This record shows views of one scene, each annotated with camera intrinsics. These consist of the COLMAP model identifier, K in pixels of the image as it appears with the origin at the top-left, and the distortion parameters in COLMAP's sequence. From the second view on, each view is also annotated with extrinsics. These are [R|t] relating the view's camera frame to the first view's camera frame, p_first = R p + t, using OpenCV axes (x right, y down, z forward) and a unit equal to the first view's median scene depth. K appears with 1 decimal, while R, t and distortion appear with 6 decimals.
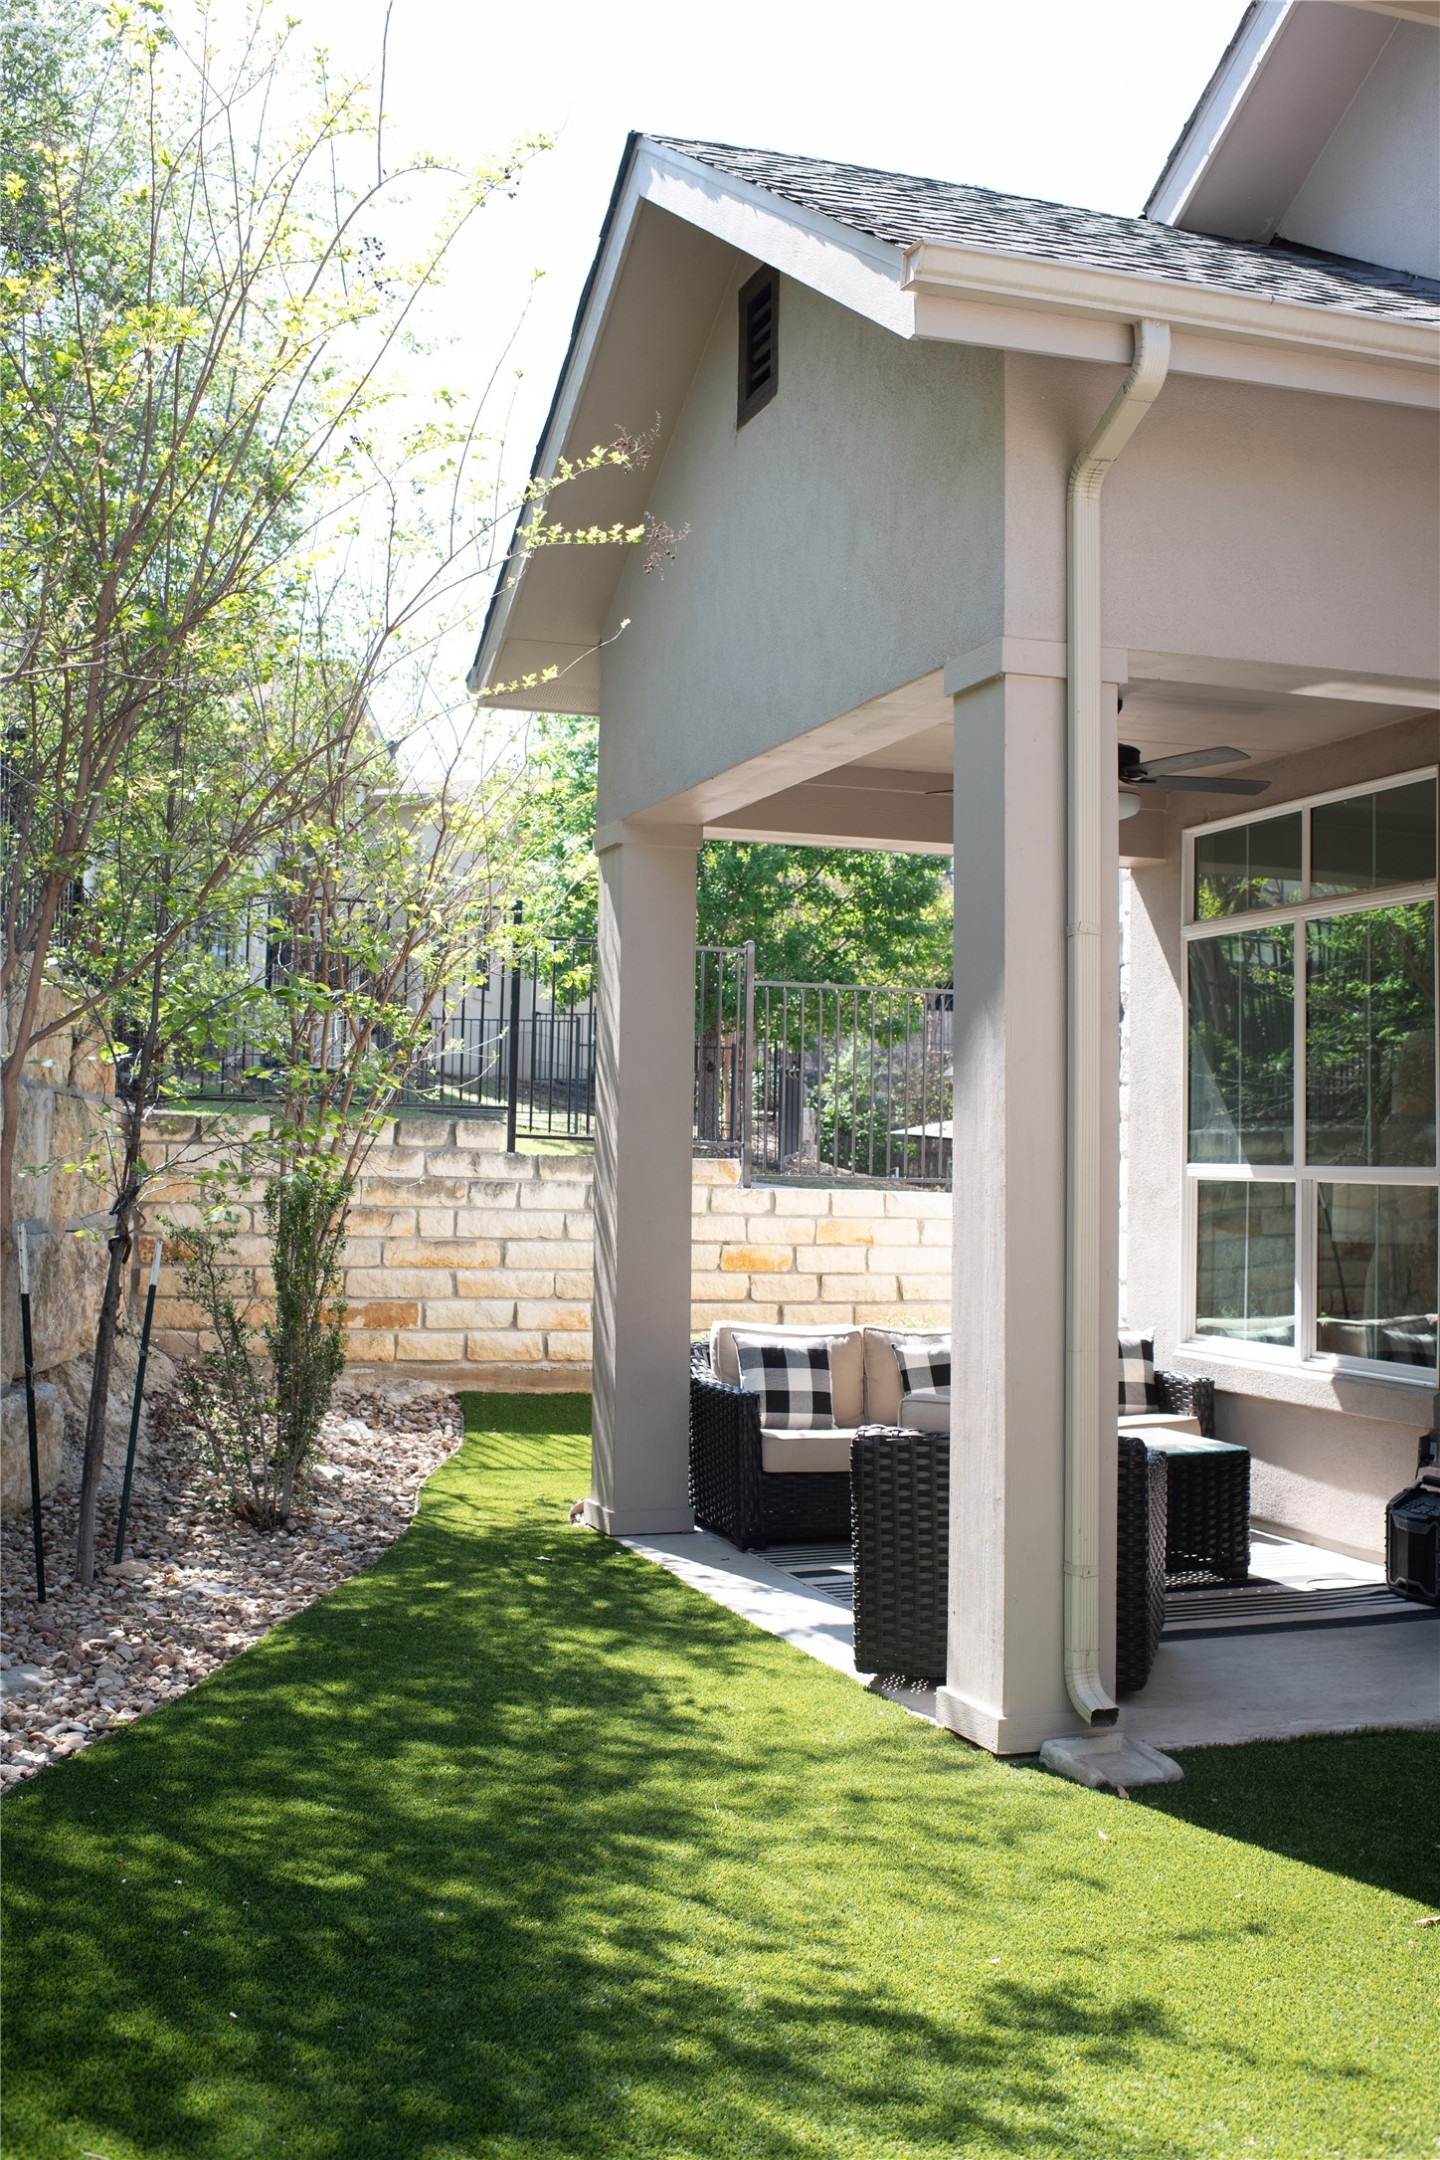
lens RADIAL K [[2098.9, 0, 714.7], [0, 2098.9, 1082.9], [0, 0, 1]] dist [-0.109652, 0.000000]
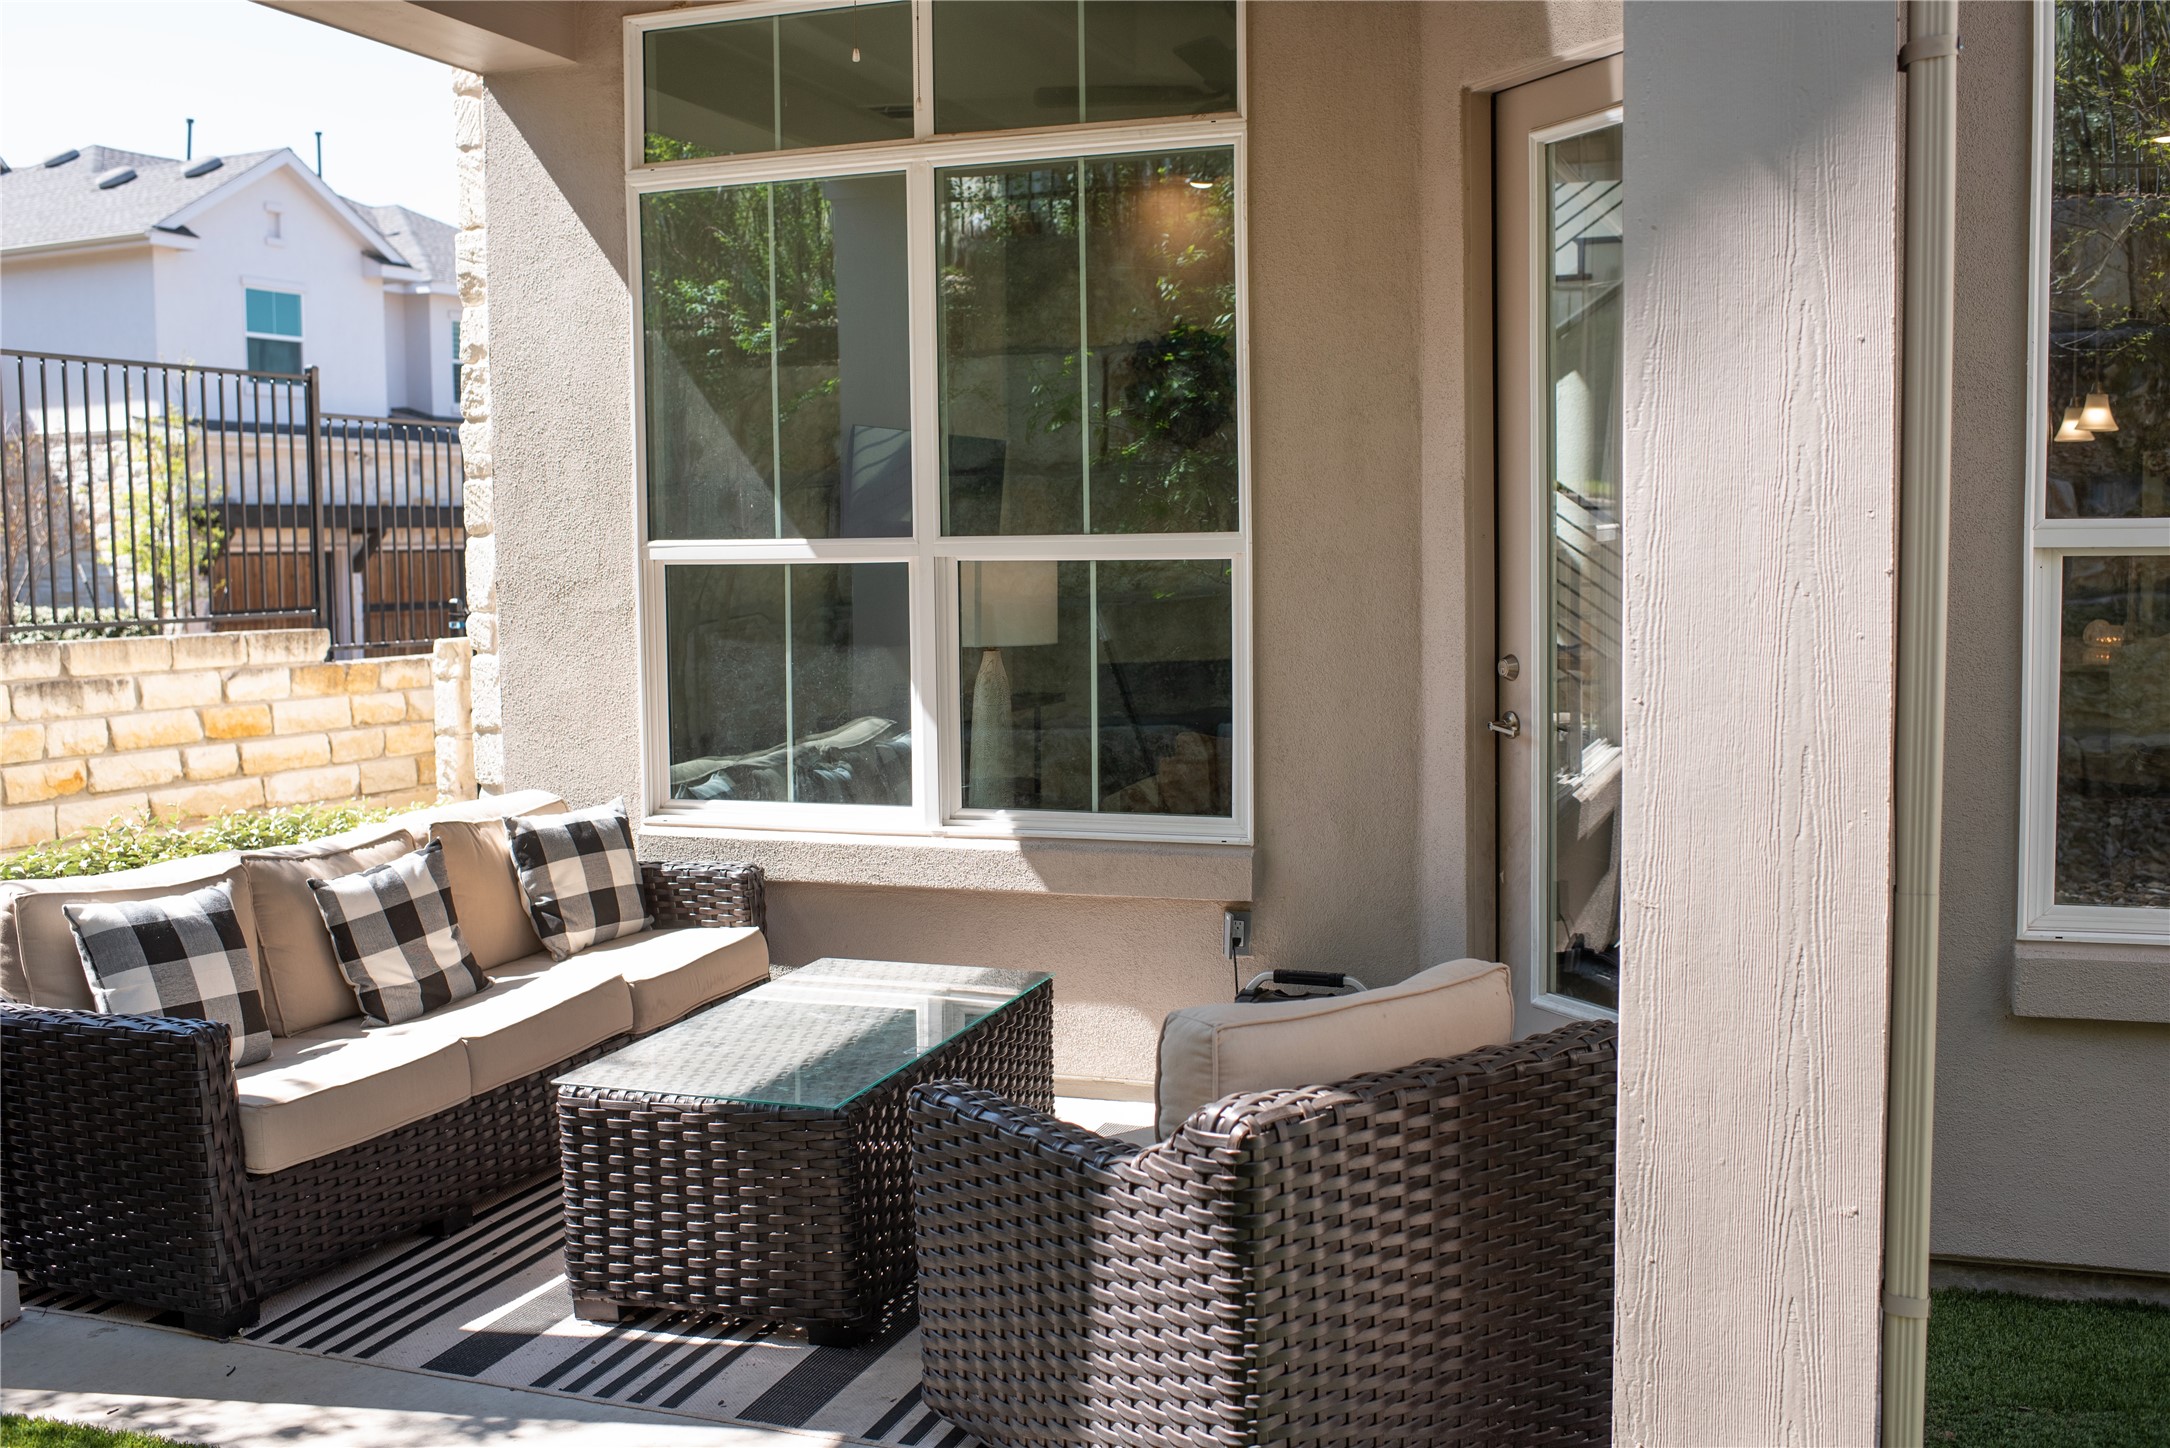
lens RADIAL K [[2108.6, 0, 1084.1], [0, 2108.6, 711.2], [0, 0, 1]] dist [-0.109652, 0.000000]
pose [[0.648211, -0.084684, 0.756737, -0.195027], [-0.004139, 0.993390, 0.114712, 0.016860], [-0.761449, -0.077490, 0.643576, 0.498866]]
